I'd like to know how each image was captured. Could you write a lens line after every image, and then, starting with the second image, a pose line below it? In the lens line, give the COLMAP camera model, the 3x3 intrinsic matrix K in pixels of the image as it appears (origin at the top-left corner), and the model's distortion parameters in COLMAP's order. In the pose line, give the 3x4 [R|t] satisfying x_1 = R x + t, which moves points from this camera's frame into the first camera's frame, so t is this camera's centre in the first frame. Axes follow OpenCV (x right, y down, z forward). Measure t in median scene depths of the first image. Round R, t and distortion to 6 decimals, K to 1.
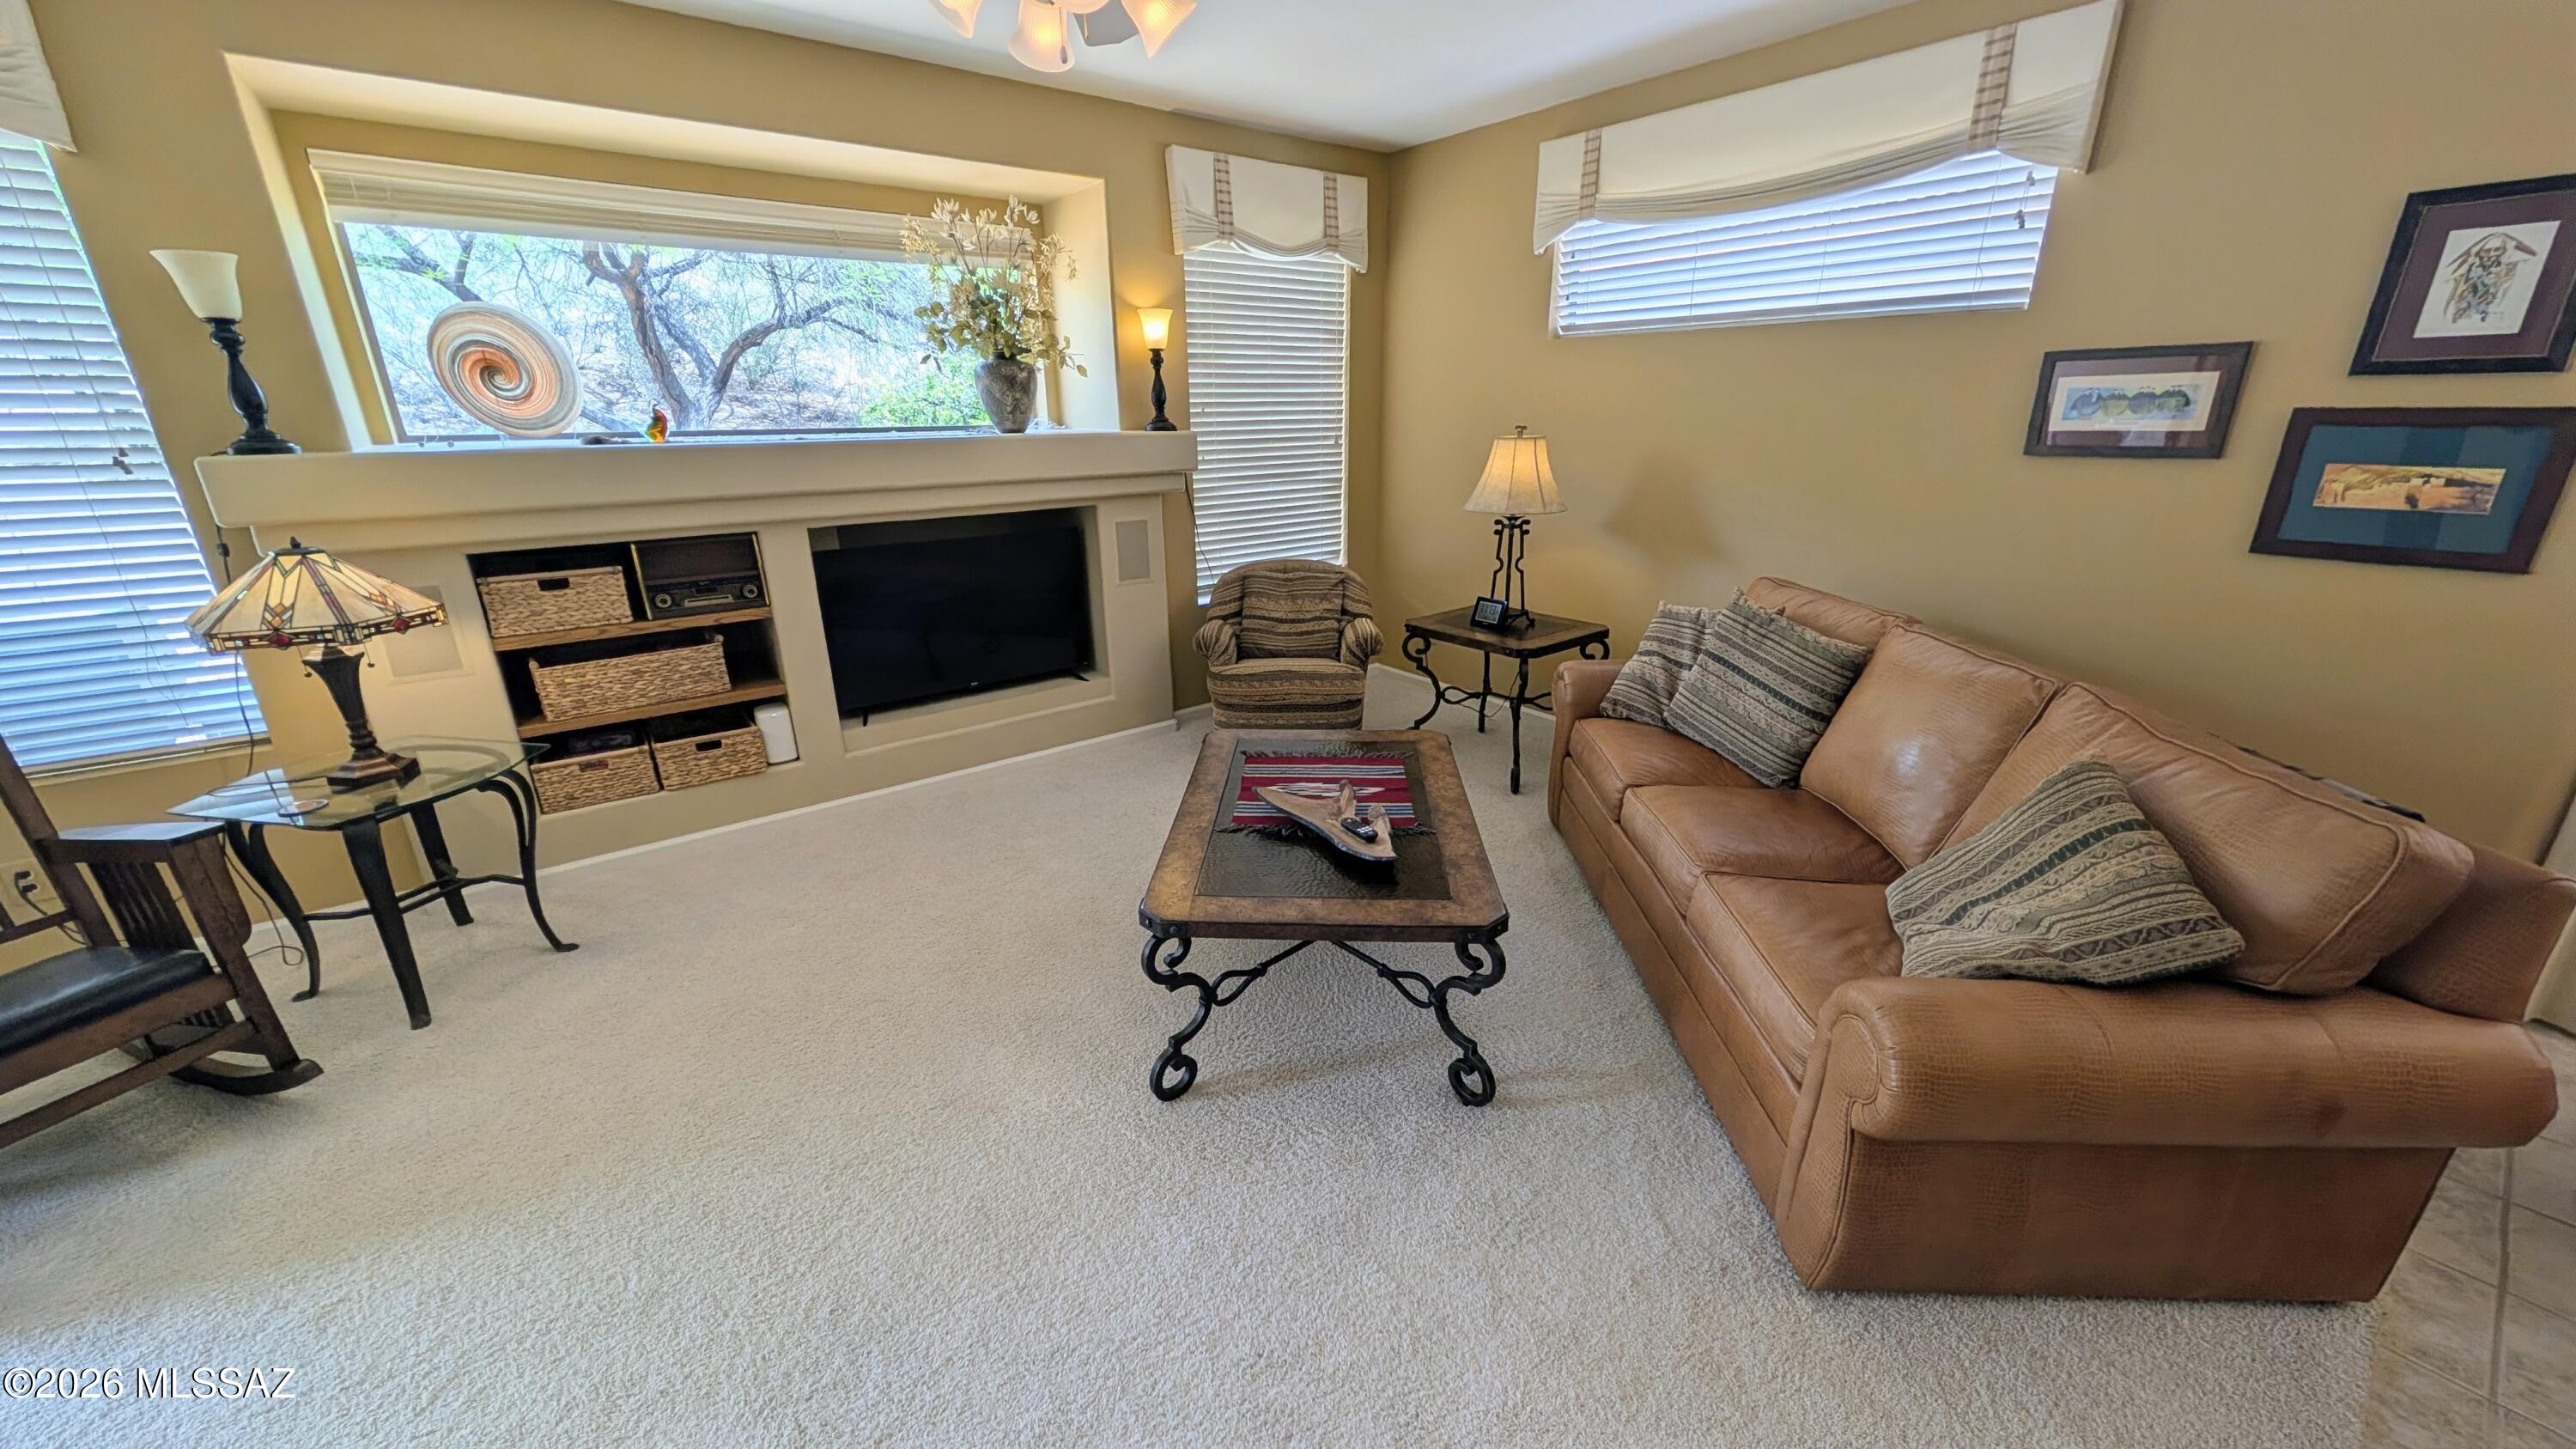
lens RADIAL K [[938.6, 0, 1287.6], [0, 938.6, 721.4], [0, 0, 1]] dist [0.003584, -0.000547]
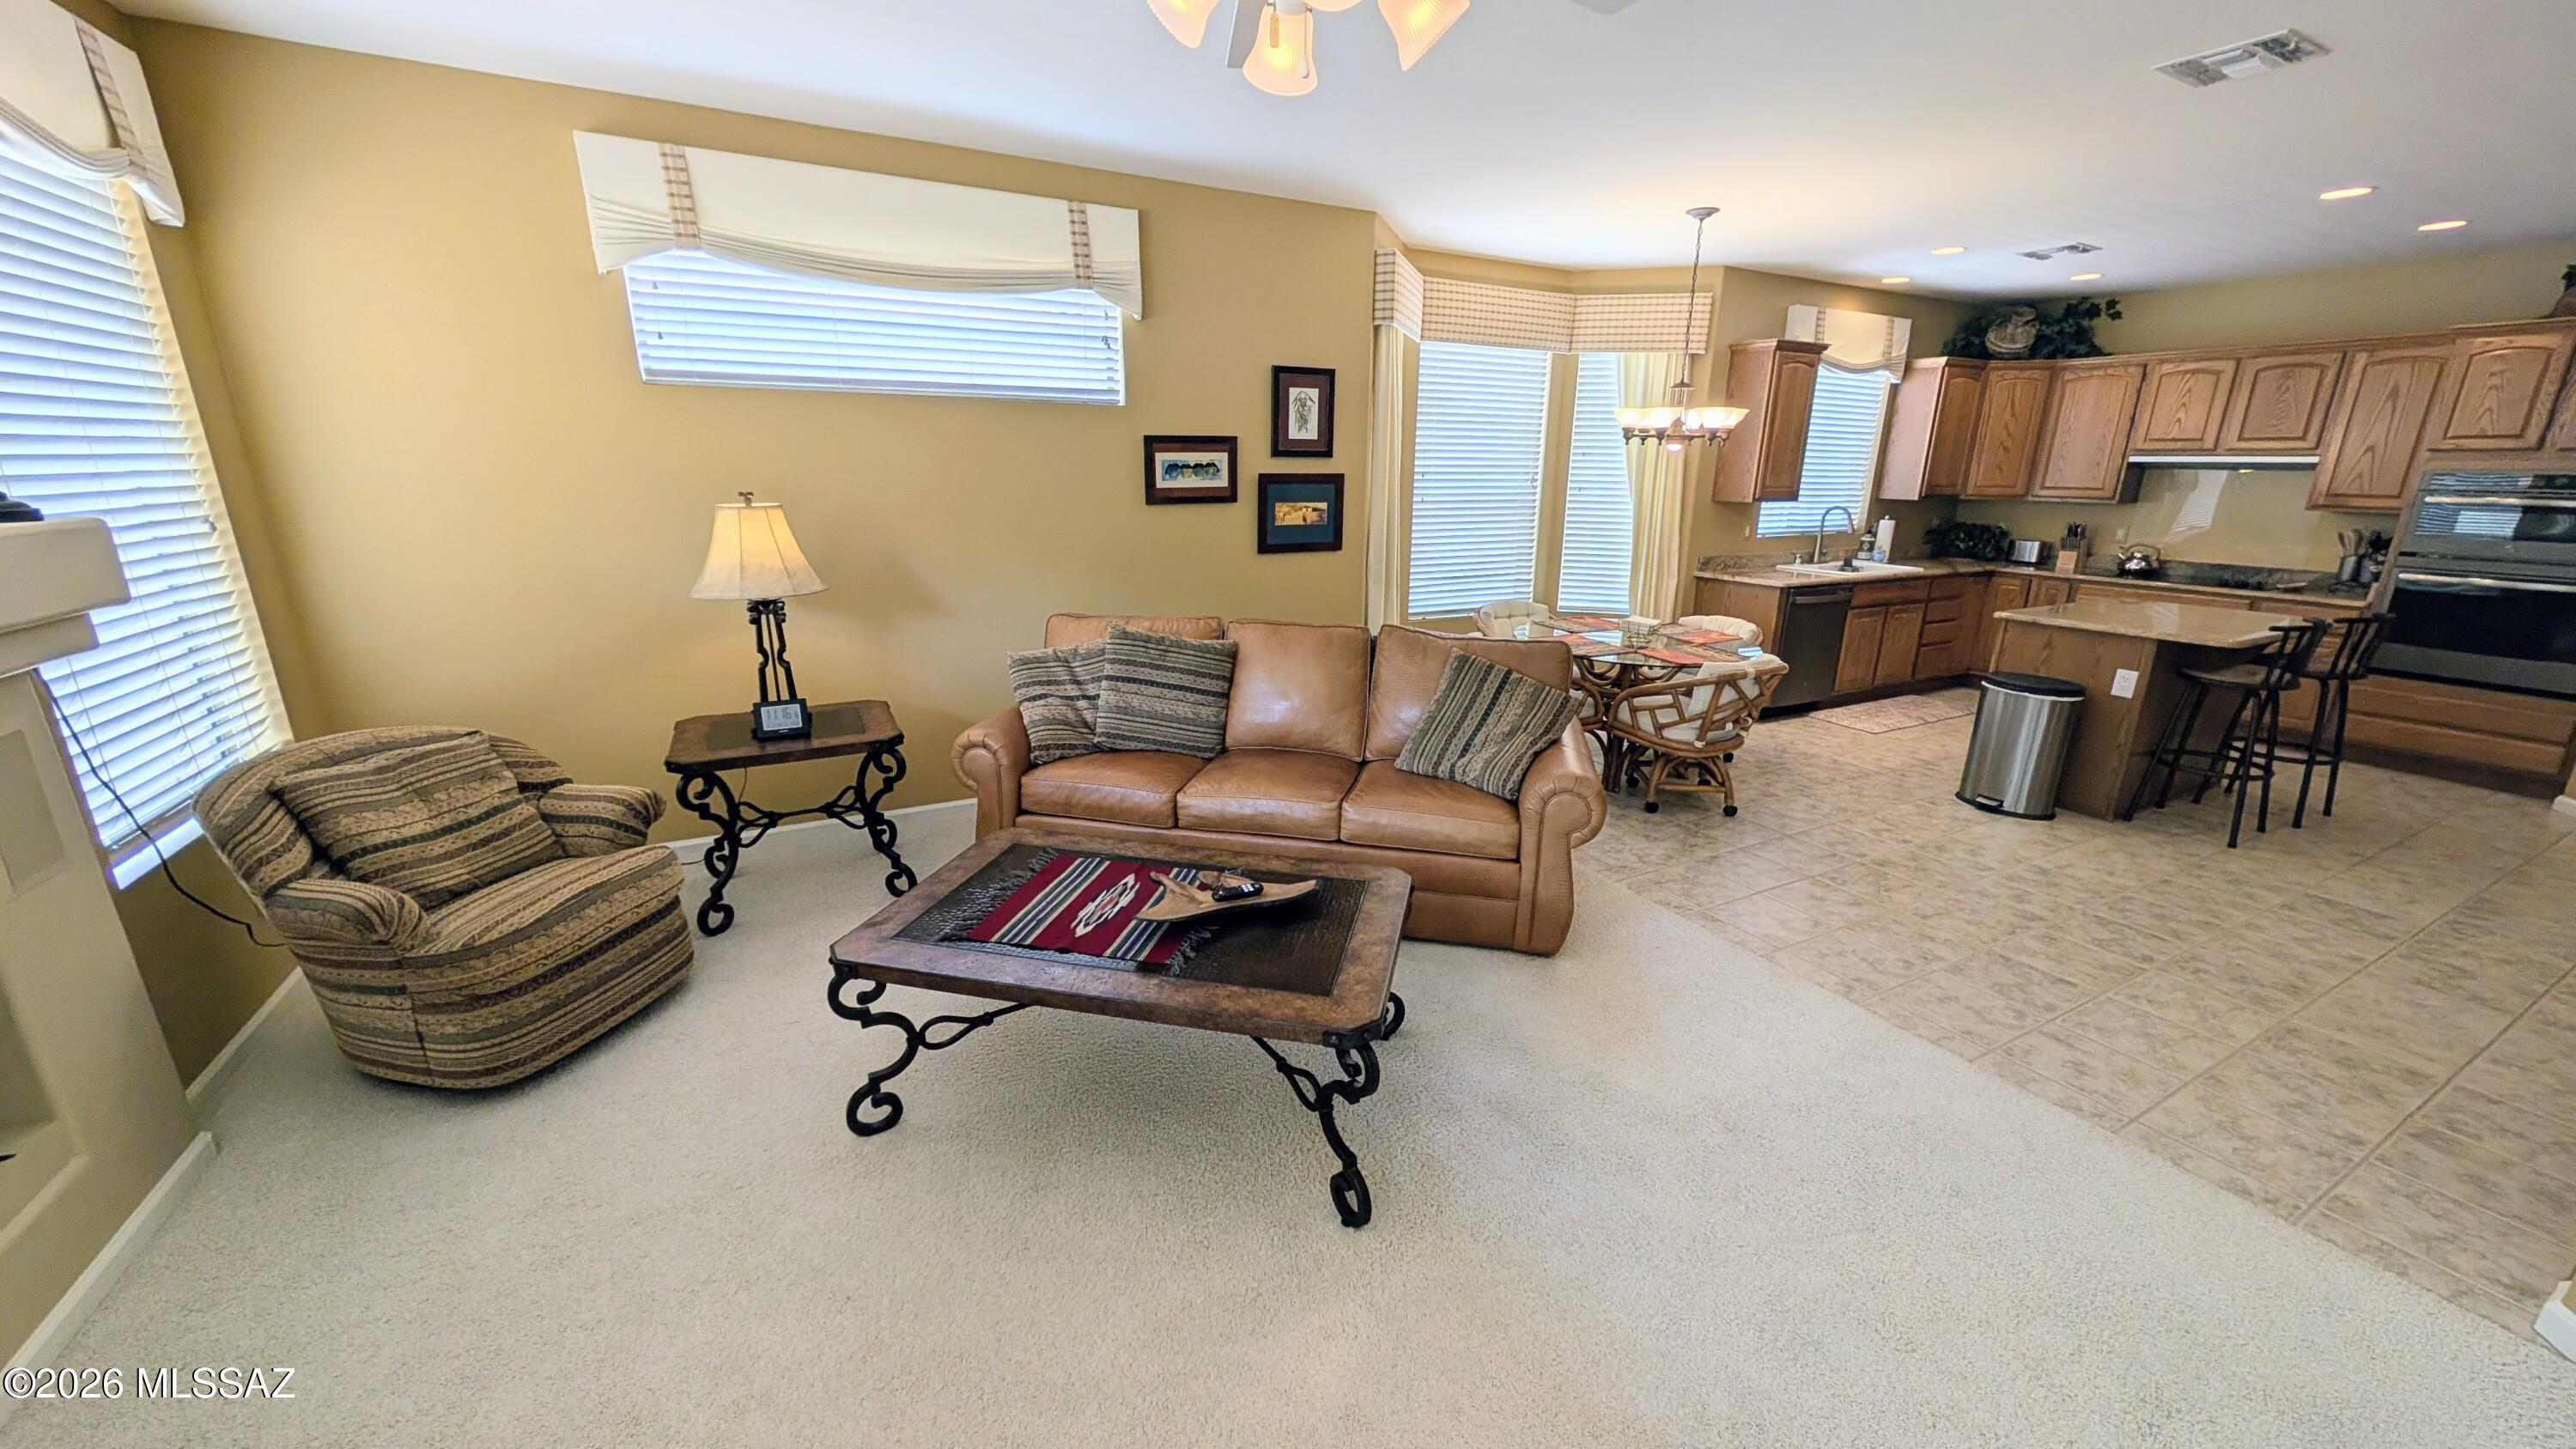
lens RADIAL K [[938.6, 0, 1286.6], [0, 938.6, 723.6], [0, 0, 1]] dist [0.003584, -0.000547]
pose [[0.178633, -0.254608, 0.950403, -0.576308], [0.304804, 0.932741, 0.192587, -0.161046], [-0.935513, 0.255284, 0.244223, 0.471736]]
